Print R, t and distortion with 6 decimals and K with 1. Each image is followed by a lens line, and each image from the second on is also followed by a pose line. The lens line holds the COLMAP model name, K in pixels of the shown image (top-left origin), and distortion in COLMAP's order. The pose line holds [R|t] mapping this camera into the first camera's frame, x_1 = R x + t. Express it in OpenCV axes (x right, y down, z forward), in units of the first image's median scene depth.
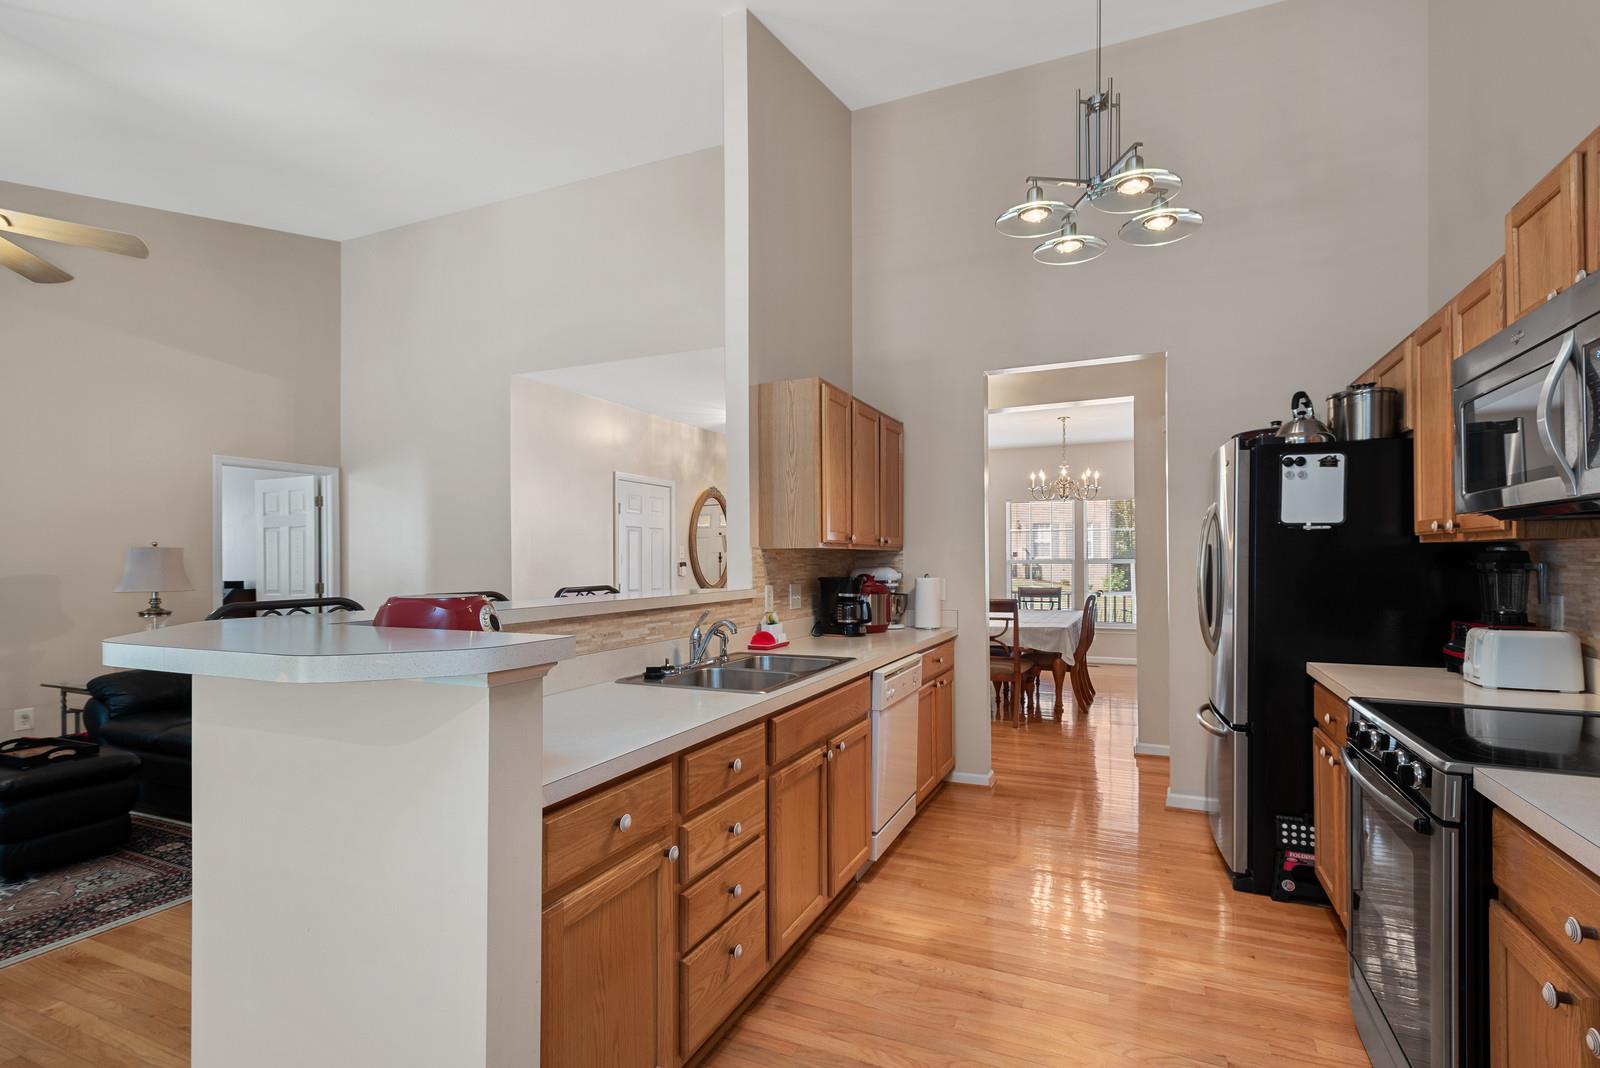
lens RADIAL K [[762.7, 0, 801.5], [0, 762.7, 559.1], [0, 0, 1]] dist [-0.000063, -0.000148]
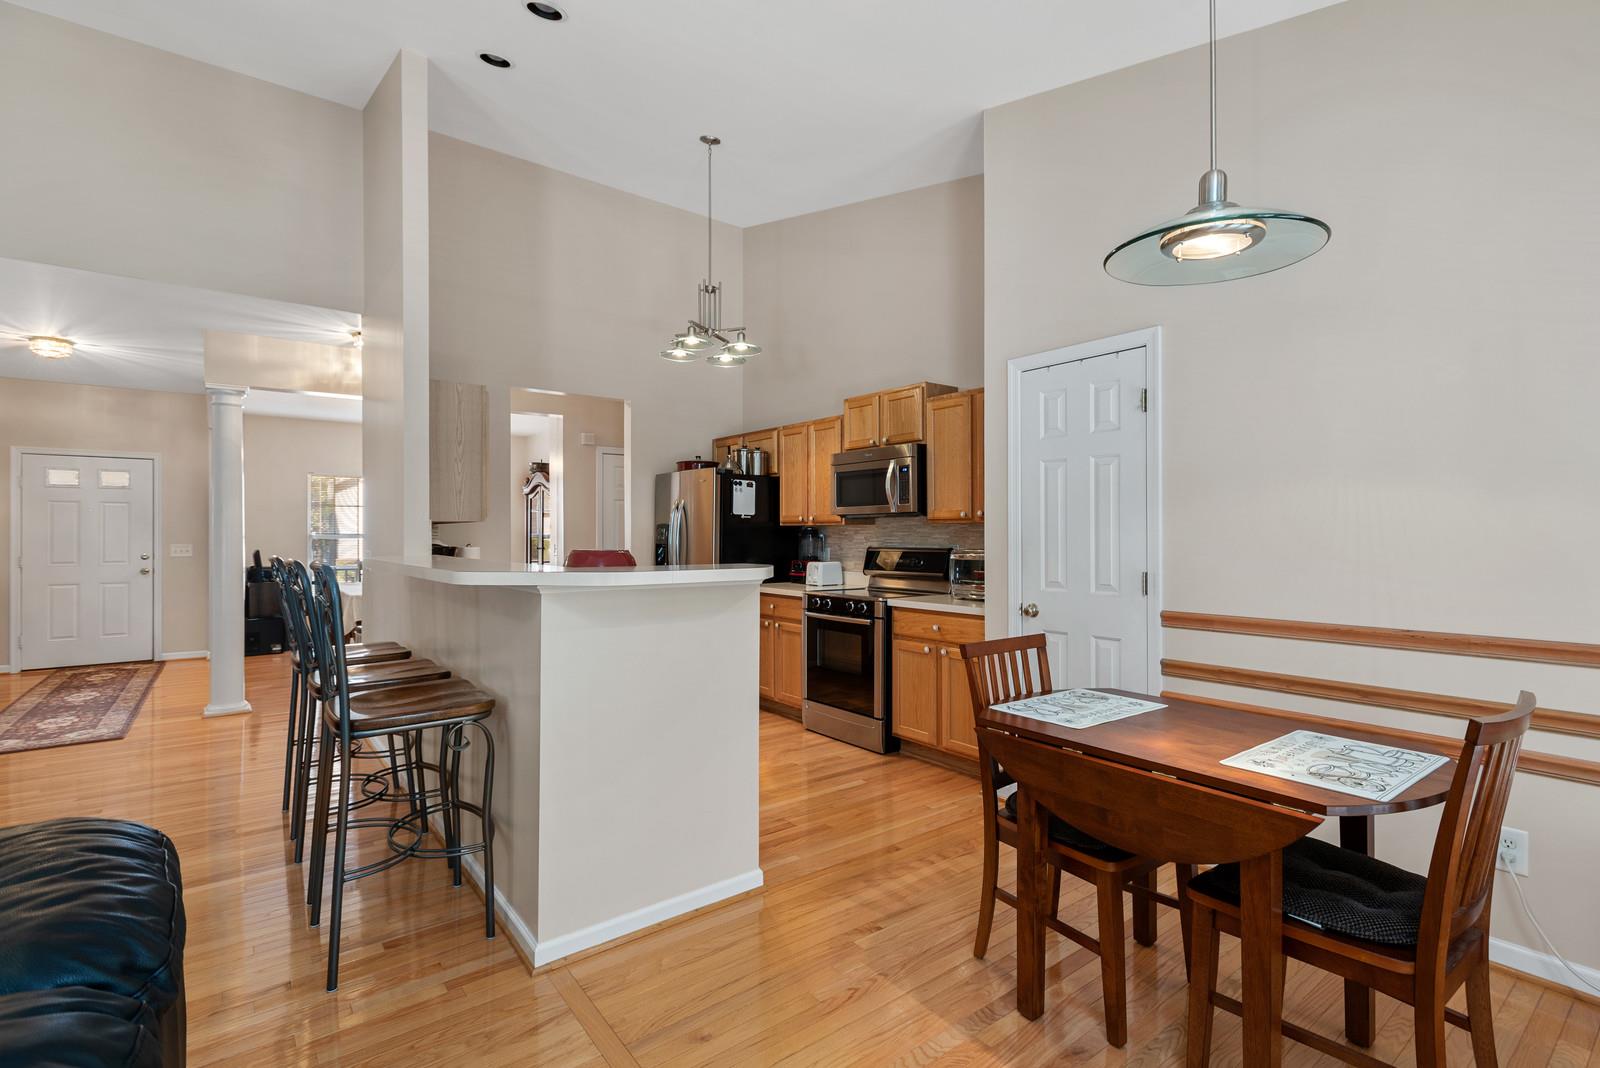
lens RADIAL K [[727.1, 0, 800.0], [0, 727.1, 534.0], [0, 0, 1]] dist [-0.000978, -0.000072]
pose [[0.478219, 0.004563, 0.878229, -0.953337], [-0.006304, 0.999979, -0.001763, 0.006690], [-0.878218, -0.004693, 0.478238, -0.047632]]
